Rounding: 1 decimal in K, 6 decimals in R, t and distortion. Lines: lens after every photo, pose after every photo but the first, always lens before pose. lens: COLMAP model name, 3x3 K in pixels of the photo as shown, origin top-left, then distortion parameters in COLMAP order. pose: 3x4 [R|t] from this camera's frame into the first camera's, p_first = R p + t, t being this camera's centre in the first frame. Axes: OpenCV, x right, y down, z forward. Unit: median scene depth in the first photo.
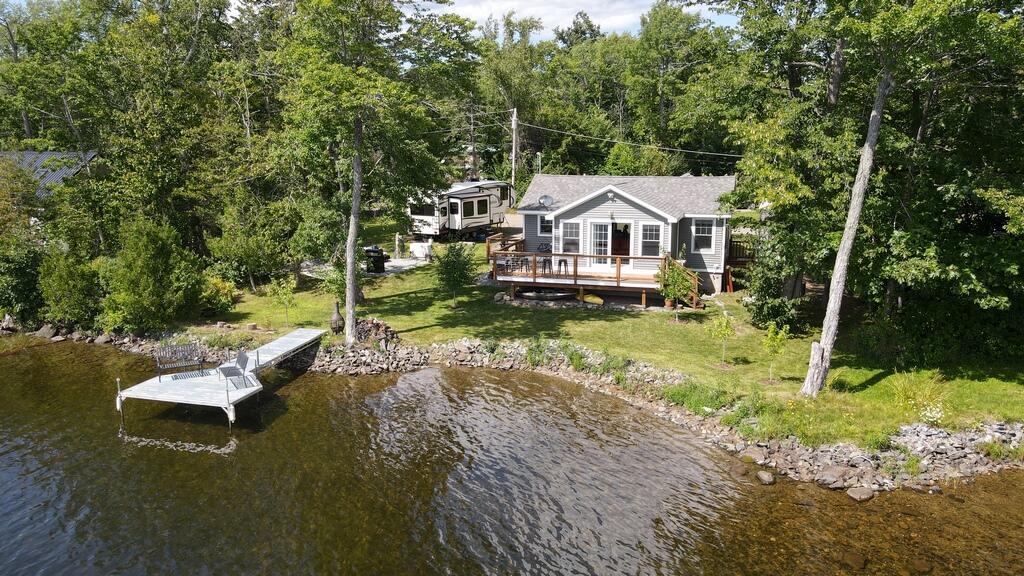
lens RADIAL K [[754.7, 0, 512.0], [0, 754.7, 288.0], [0, 0, 1]] dist [-0.014591, 0.036128]
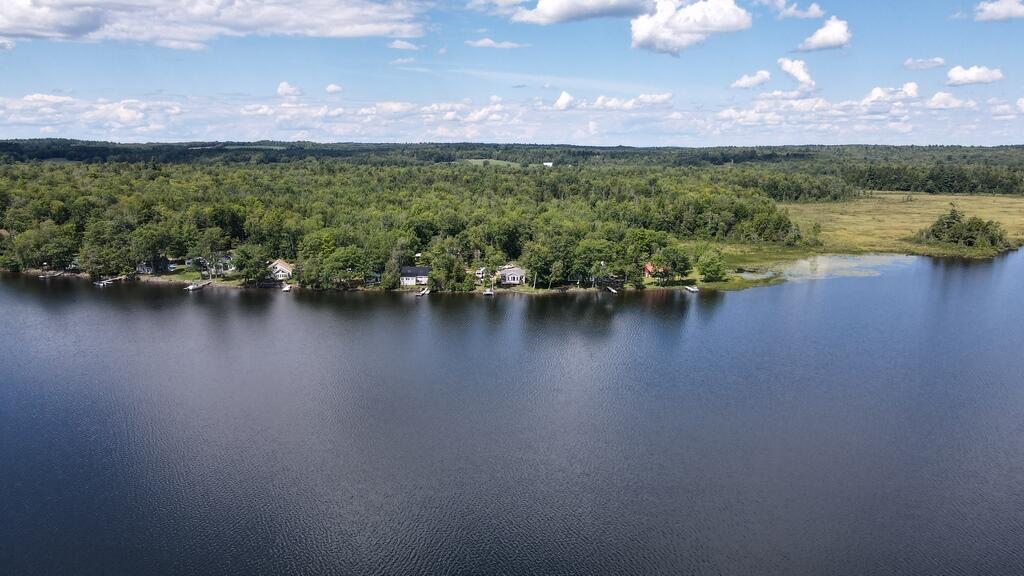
lens RADIAL K [[754.7, 0, 512.0], [0, 754.7, 288.0], [0, 0, 1]] dist [-0.014591, 0.036128]
pose [[0.954847, -0.031969, 0.295374, -2.602585], [0.035023, 0.999374, -0.005054, 0.101219], [-0.295028, 0.015171, 0.955368, -7.765605]]
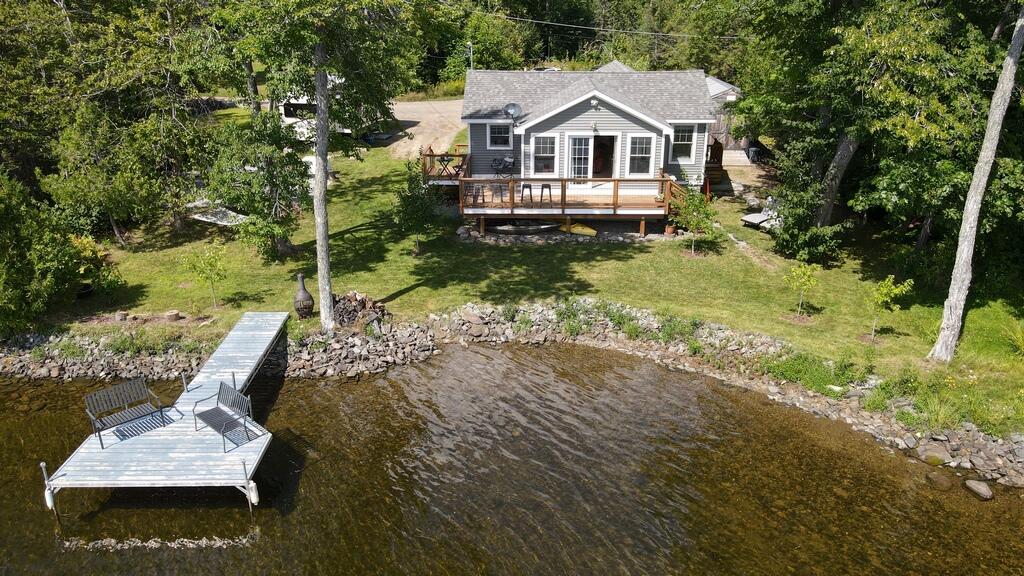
lens RADIAL K [[754.7, 0, 512.0], [0, 754.7, 288.0], [0, 0, 1]] dist [-0.014591, 0.036128]
pose [[0.957677, -0.100479, 0.269739, -0.204651], [0.049574, 0.980668, 0.189296, -0.085926], [-0.283544, -0.167913, 0.944144, 0.211391]]
